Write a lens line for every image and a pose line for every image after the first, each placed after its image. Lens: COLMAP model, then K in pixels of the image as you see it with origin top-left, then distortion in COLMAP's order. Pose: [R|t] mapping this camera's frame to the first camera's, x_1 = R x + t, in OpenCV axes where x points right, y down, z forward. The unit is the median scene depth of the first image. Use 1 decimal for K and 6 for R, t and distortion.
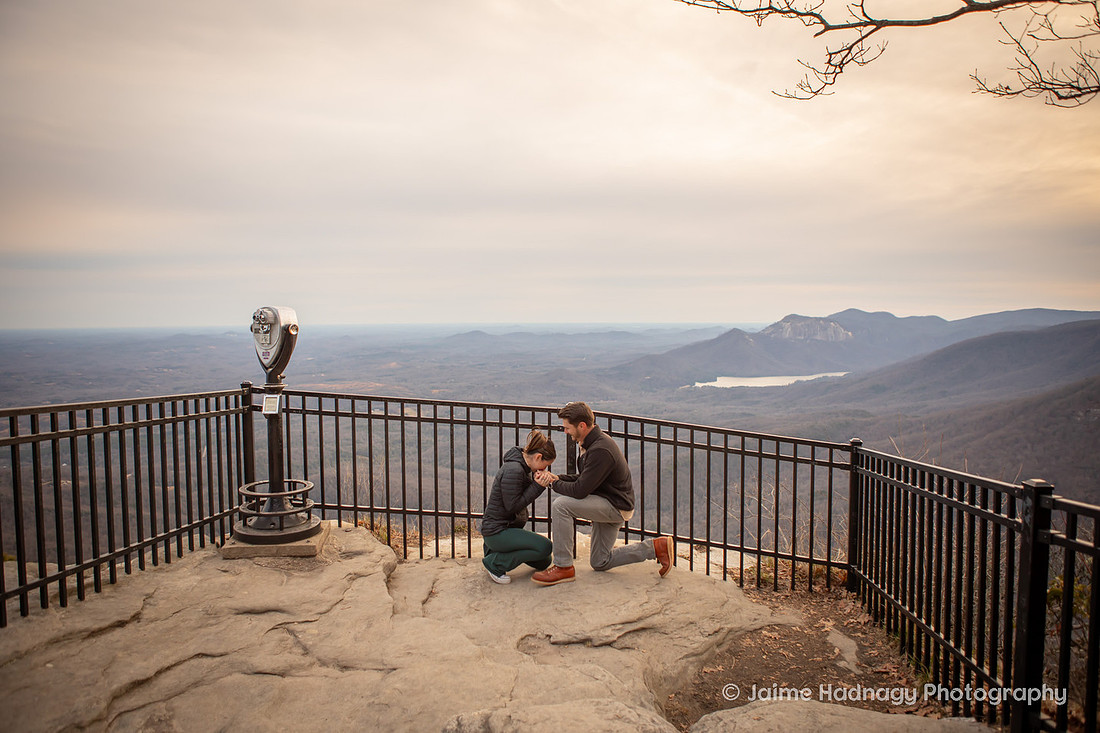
lens RADIAL K [[762.0, 0, 550.0], [0, 762.0, 366.5], [0, 0, 1]] dist [-0.108247, 0.080227]
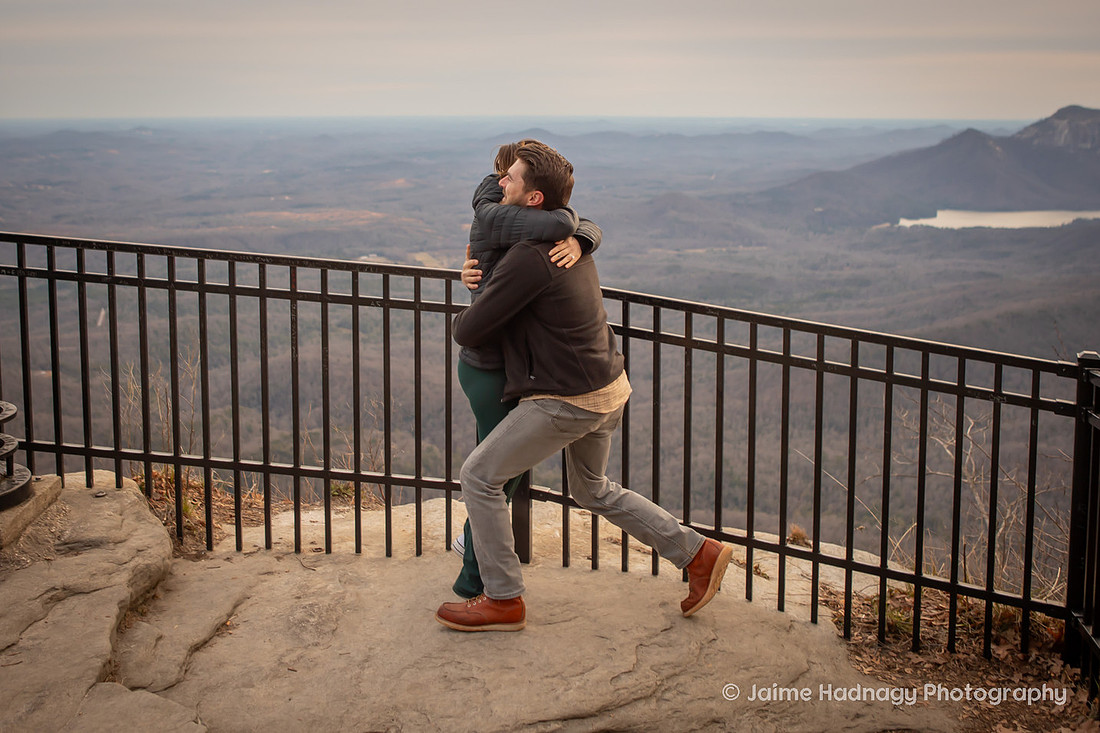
lens RADIAL K [[1250.6, 0, 524.2], [0, 1250.6, 244.9], [0, 0, 1]] dist [-0.091506, 0.109349]
pose [[0.994391, 0.017256, -0.104351, 0.133140], [-0.012474, 0.998849, 0.046305, -0.004533], [0.105030, -0.044744, 0.993462, 0.185639]]
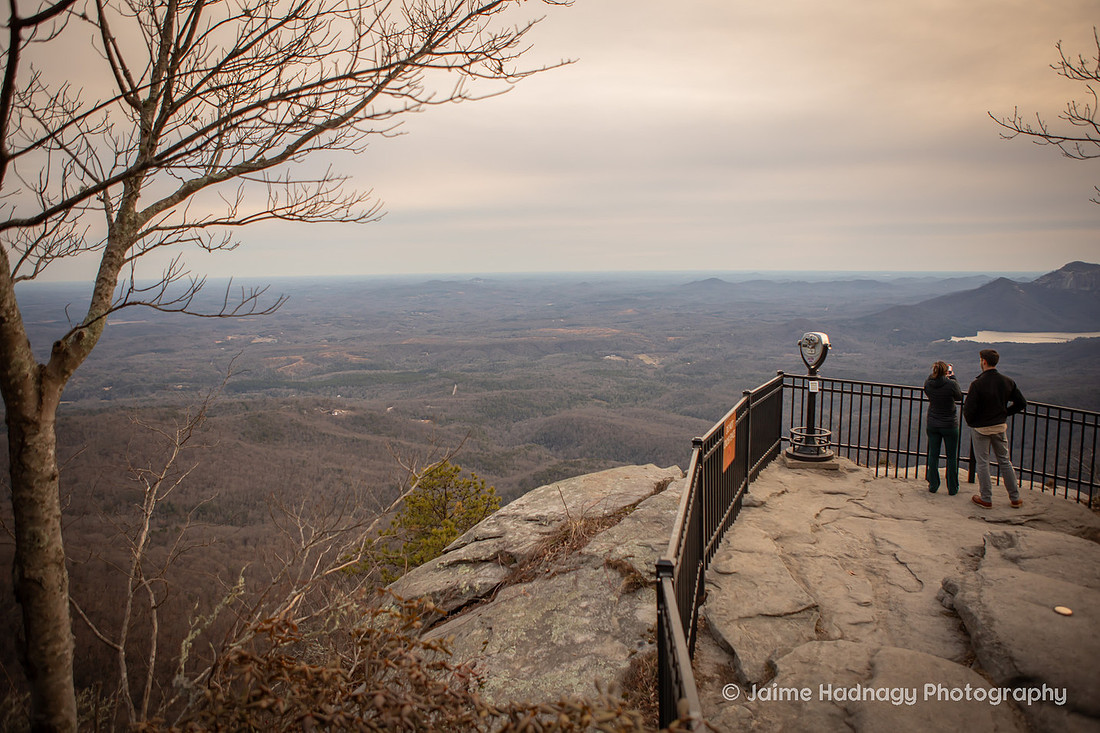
lens RADIAL K [[762.0, 0, 550.0], [0, 762.0, 366.5], [0, 0, 1]] dist [-0.108247, 0.080227]
pose [[0.953583, 0.035611, -0.299018, -0.429952], [-0.014704, 0.997305, 0.071883, -0.118638], [0.300772, -0.064150, 0.951536, -0.921038]]
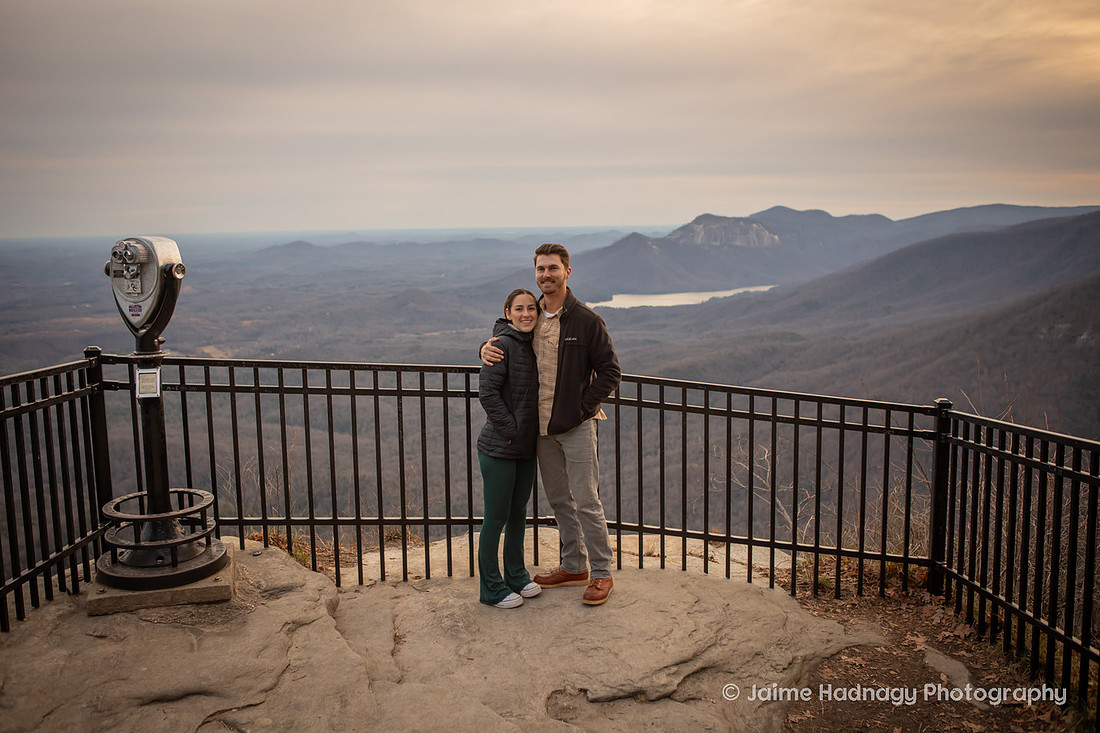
lens RADIAL K [[981.6, 0, 550.0], [0, 981.6, 366.5], [0, 0, 1]] dist [-0.092522, 0.118928]
pose [[0.987980, -0.033591, 0.150887, -0.143236], [0.020893, 0.996165, 0.084965, -0.030442], [-0.153162, -0.080791, 0.984893, 0.089062]]
